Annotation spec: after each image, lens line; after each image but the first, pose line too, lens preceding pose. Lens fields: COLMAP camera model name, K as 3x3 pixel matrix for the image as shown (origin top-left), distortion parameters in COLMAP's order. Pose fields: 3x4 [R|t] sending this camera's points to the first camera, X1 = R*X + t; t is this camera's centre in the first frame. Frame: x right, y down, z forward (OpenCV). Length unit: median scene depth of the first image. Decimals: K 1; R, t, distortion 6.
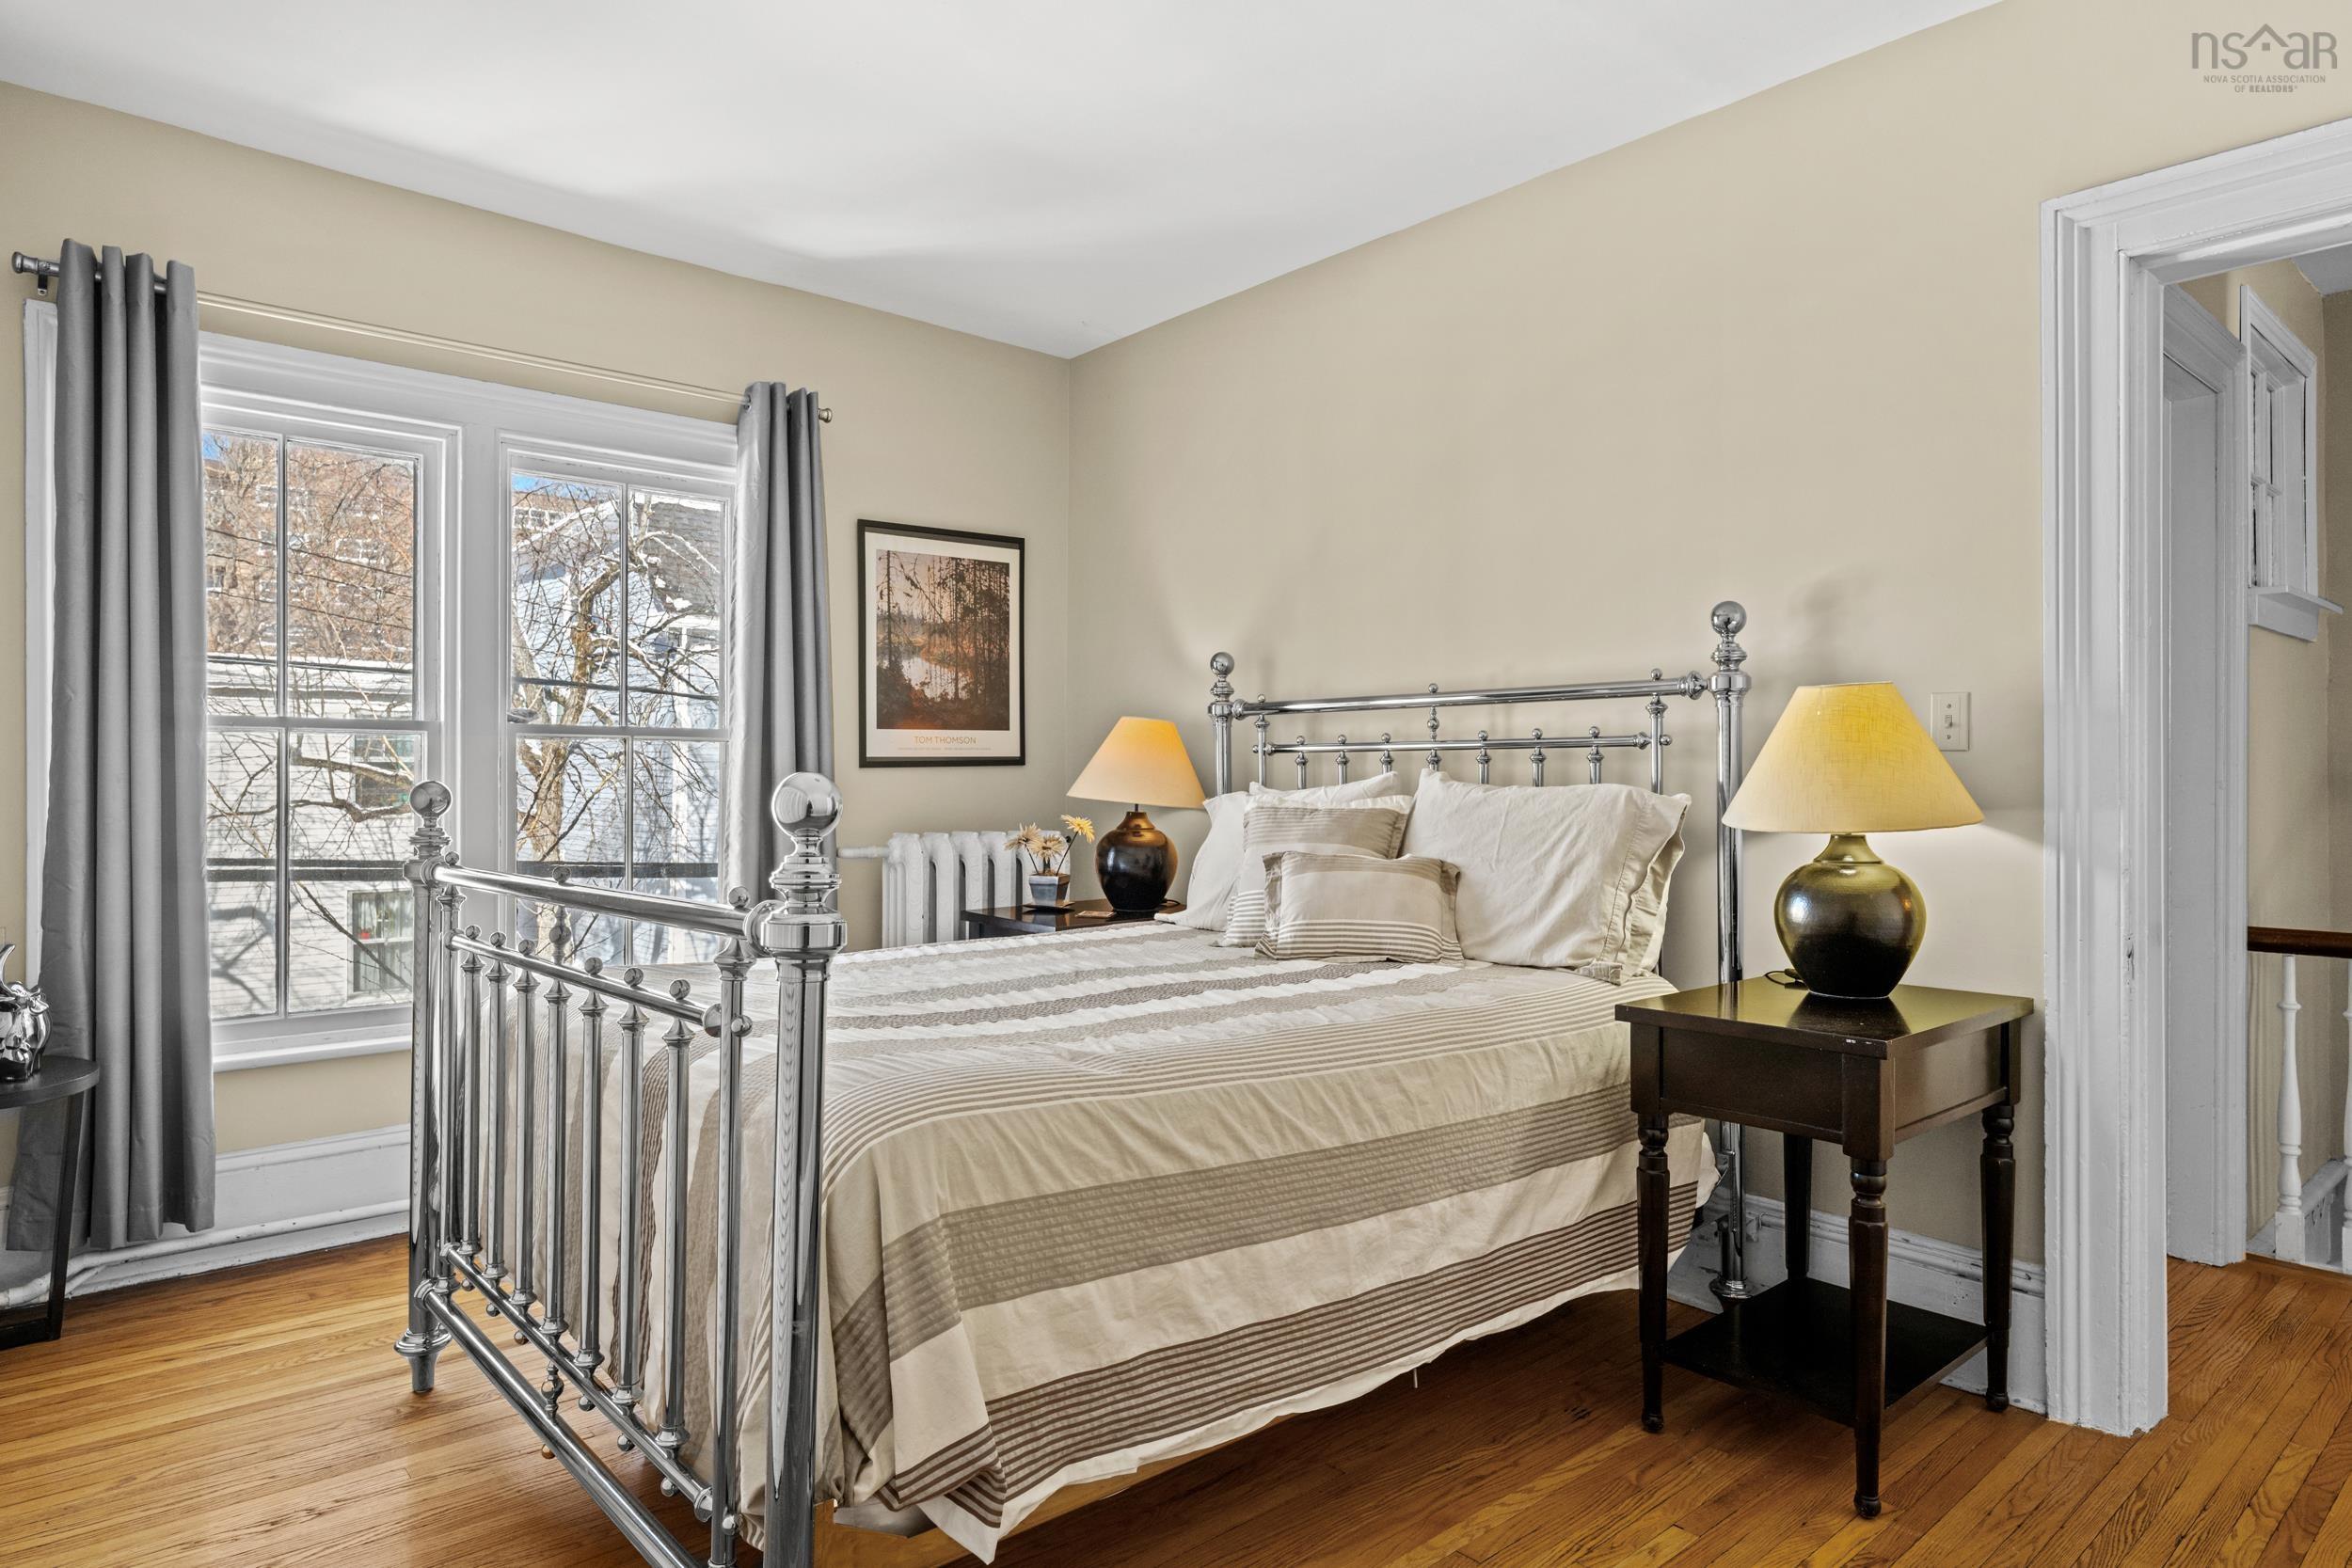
lens RADIAL K [[1383.9, 0, 1174.6], [0, 1383.9, 782.7], [0, 0, 1]] dist [0.002060, -0.000392]
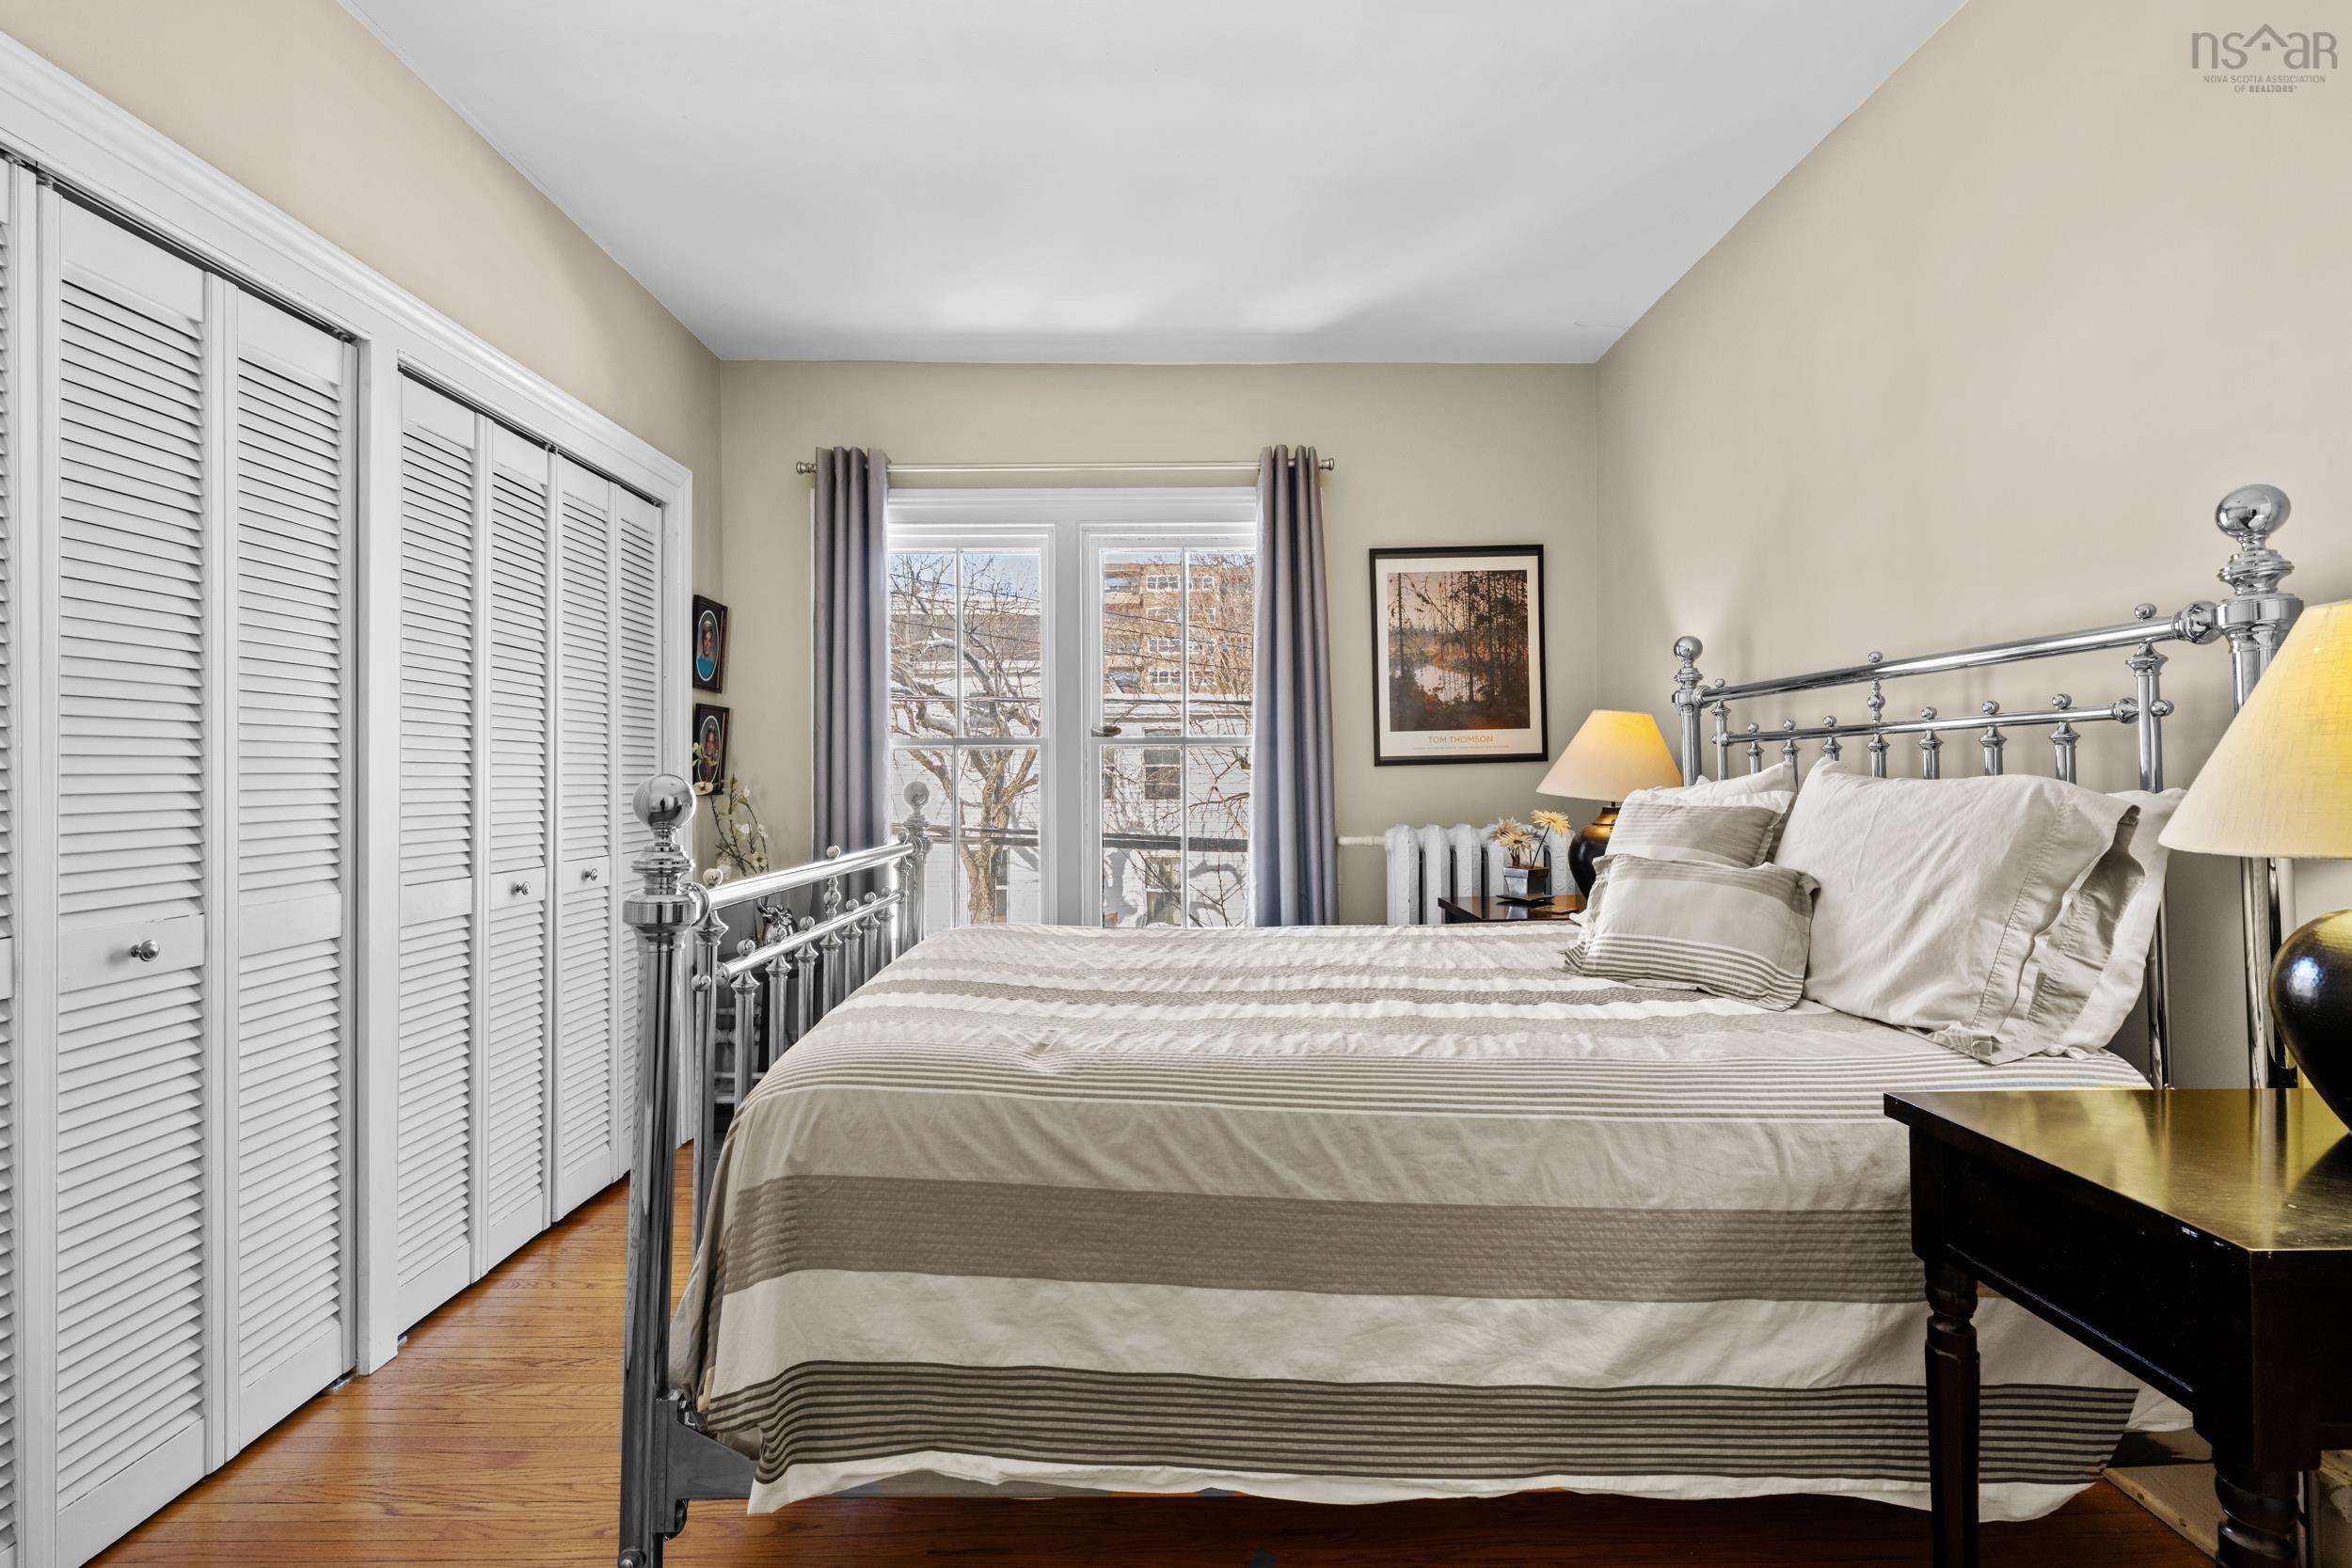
lens RADIAL K [[1103.3, 0, 1178.7], [0, 1103.3, 771.2], [0, 0, 1]] dist [0.000193, -0.001256]
pose [[0.759352, -0.011438, -0.650579, 0.342210], [0.006933, 0.999931, -0.009487, 0.001312], [0.650643, 0.002694, 0.759379, 0.288755]]
